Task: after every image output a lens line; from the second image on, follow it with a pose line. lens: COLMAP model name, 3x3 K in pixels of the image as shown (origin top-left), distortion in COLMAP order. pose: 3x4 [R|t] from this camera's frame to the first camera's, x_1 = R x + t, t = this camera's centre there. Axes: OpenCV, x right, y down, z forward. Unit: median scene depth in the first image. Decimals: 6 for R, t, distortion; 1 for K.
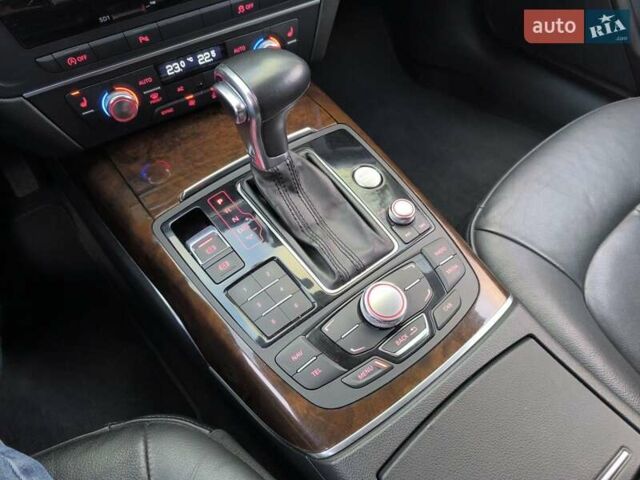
lens RADIAL K [[438.8, 0, 320.0], [0, 438.8, 240.0], [0, 0, 1]] dist [0.035453, -0.052857]
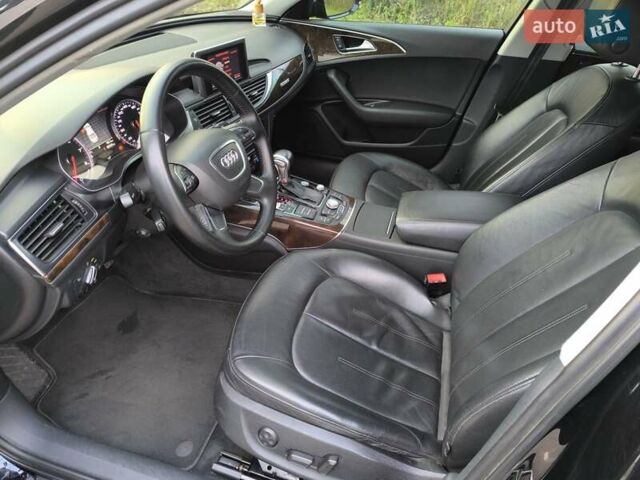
lens RADIAL K [[438.2, 0, 317.4], [0, 438.2, 241.5], [0, 0, 1]] dist [0.044713, -0.047604]
pose [[0.798386, -0.276171, 0.535079, -1.806419], [0.414617, 0.896540, -0.155914, 0.848199], [-0.436661, 0.346333, 0.830290, -1.705493]]
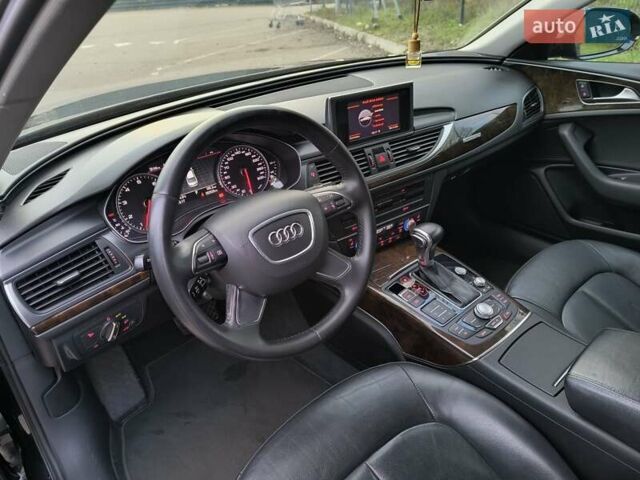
lens RADIAL K [[439.4, 0, 317.3], [0, 439.4, 236.4], [0, 0, 1]] dist [0.042925, -0.047287]
pose [[0.998902, -0.026171, 0.038860, -0.823902], [0.038684, 0.928649, -0.368938, 0.586005], [-0.026432, 0.370036, 0.928641, -1.391448]]
